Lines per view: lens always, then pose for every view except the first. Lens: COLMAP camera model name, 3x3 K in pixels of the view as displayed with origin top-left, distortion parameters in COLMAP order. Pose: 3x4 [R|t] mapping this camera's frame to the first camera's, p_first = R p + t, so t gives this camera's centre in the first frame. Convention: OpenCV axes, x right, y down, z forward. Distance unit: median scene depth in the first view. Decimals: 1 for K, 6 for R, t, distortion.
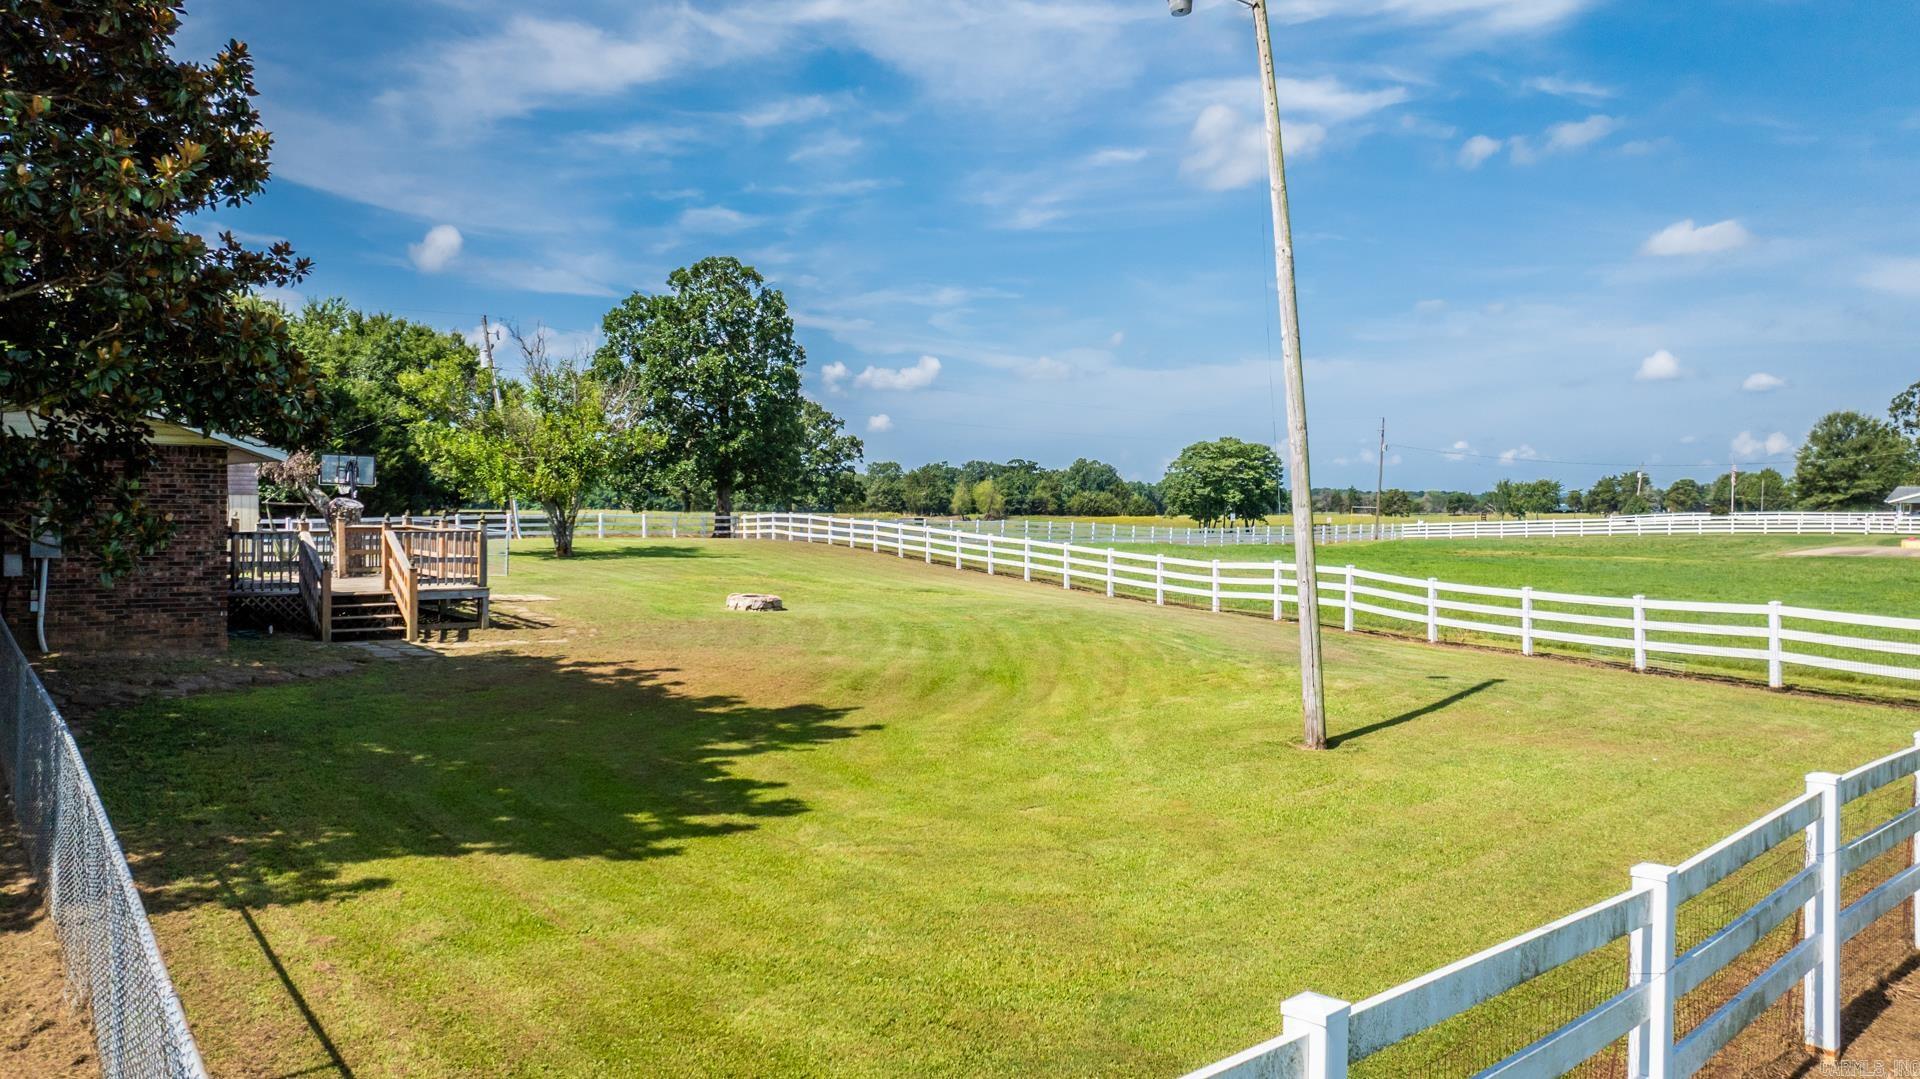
lens RADIAL K [[1357.0, 0, 960.0], [0, 1357.0, 539.5], [0, 0, 1]] dist [-0.006145, 0.000537]
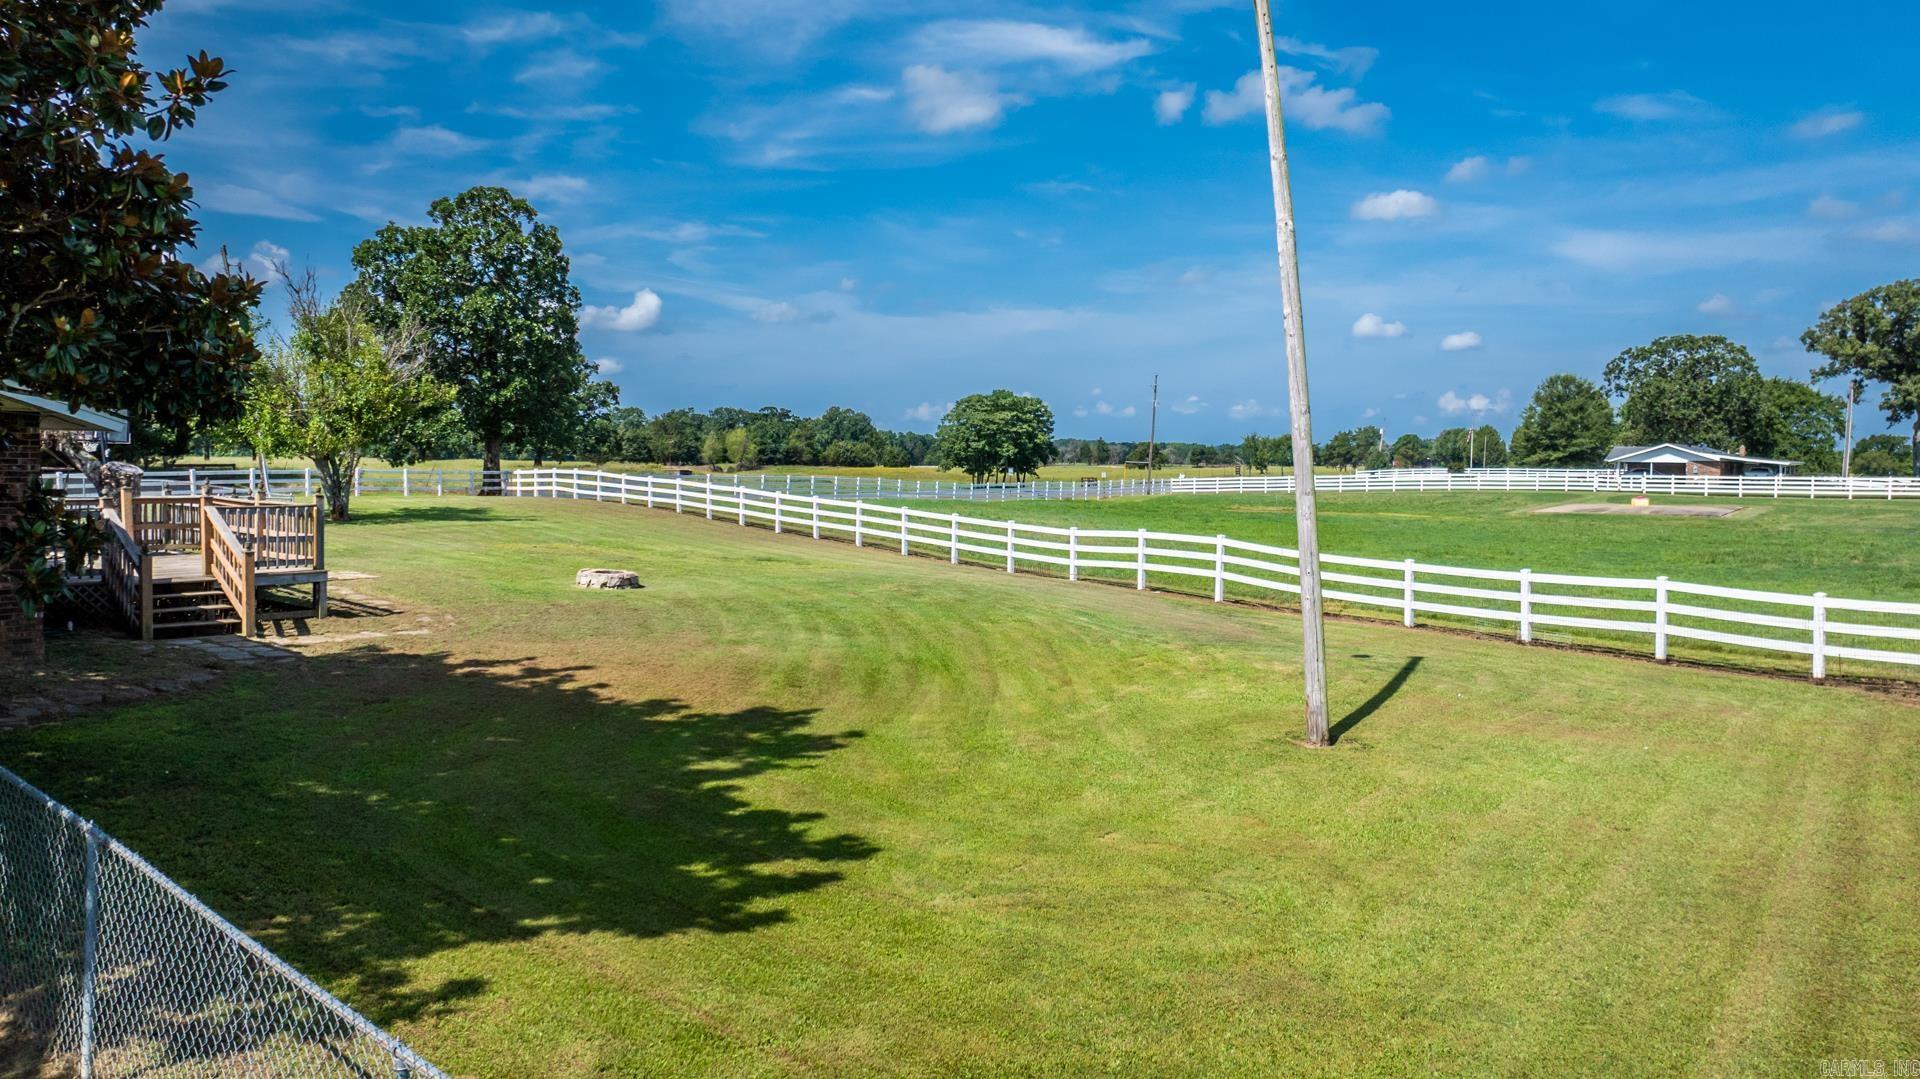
lens RADIAL K [[1389.0, 0, 952.4], [0, 1389.0, 534.1], [0, 0, 1]] dist [-0.007725, -0.005170]
pose [[0.983515, -0.002944, 0.180805, -0.037742], [-0.003017, 0.999461, 0.032685, -0.006048], [-0.180804, -0.032692, 0.982976, 0.017652]]
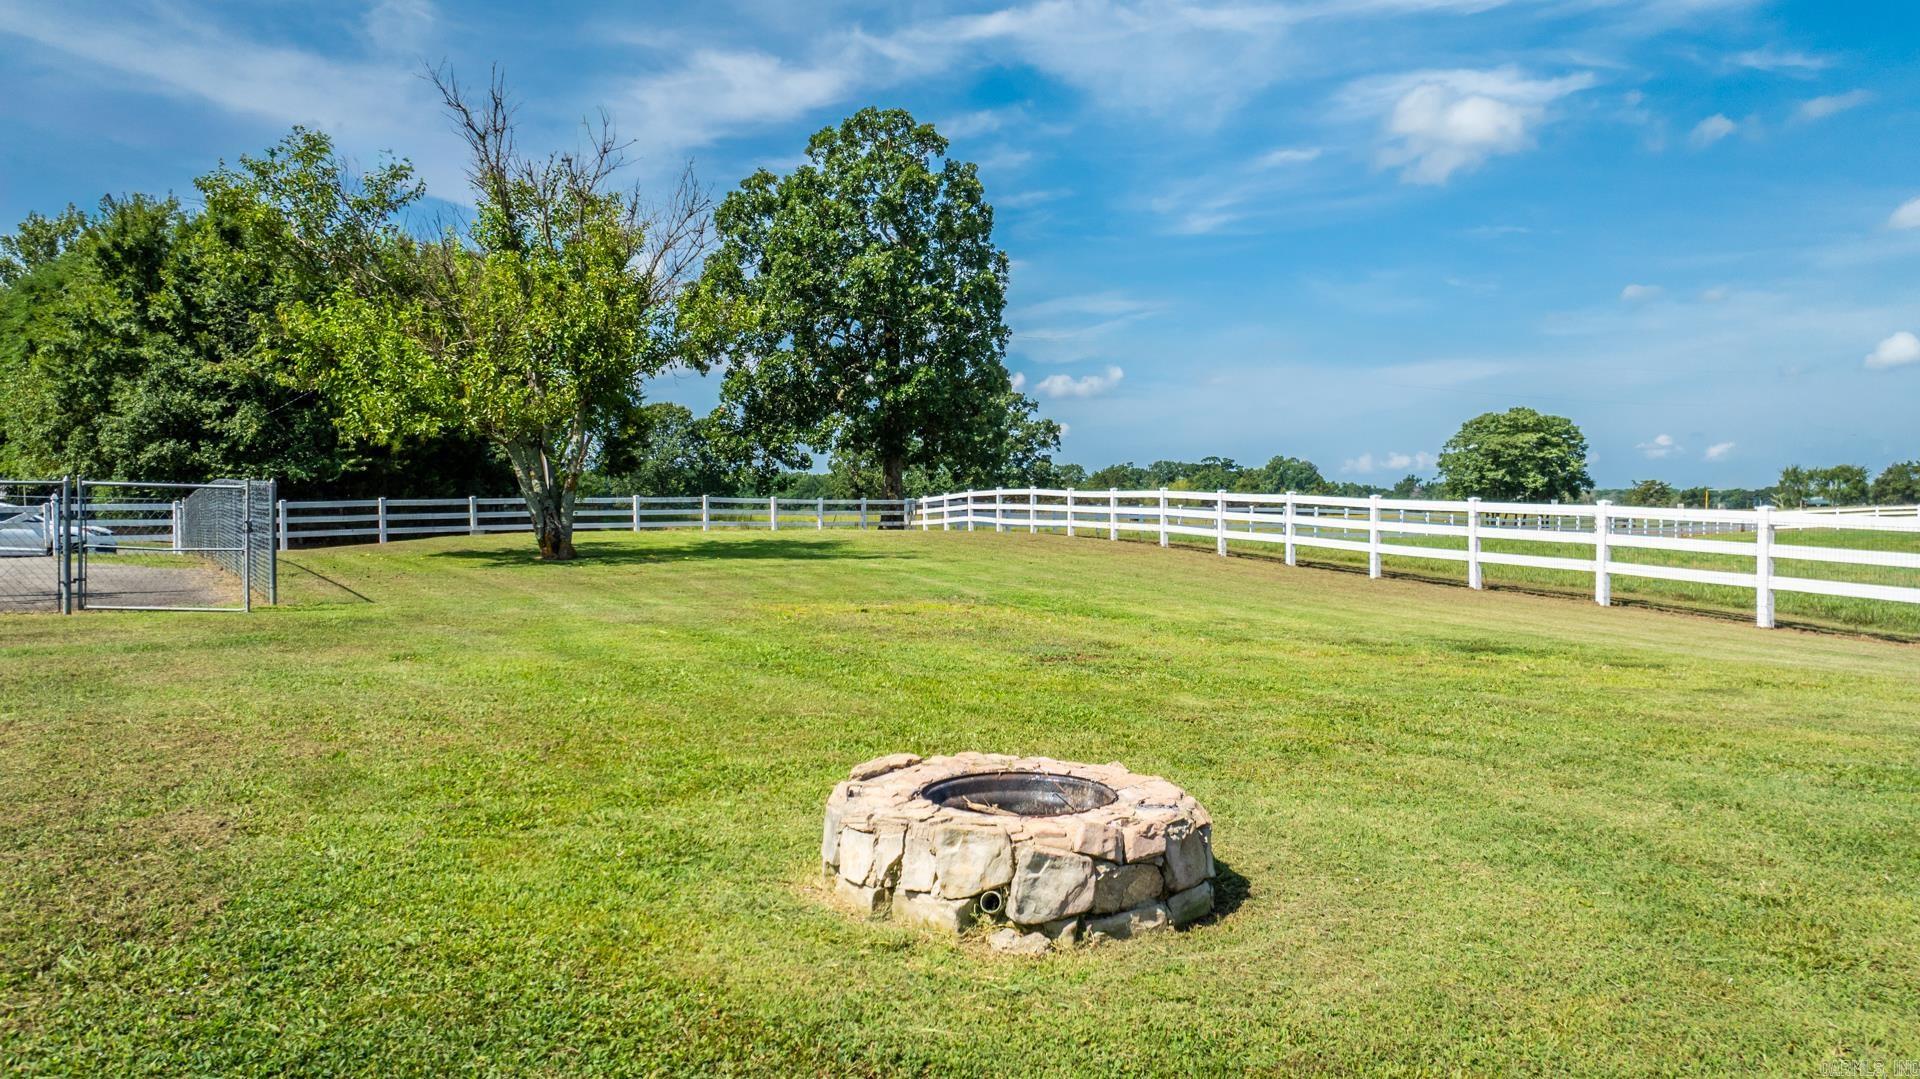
lens RADIAL K [[1329.1, 0, 991.2], [0, 1329.1, 538.5], [0, 0, 1]] dist [-0.003798, 0.000467]
pose [[0.994388, -0.012789, -0.105019, -0.057008], [0.012102, 0.999901, -0.007173, 0.006634], [0.105100, 0.005861, 0.994444, 0.349083]]
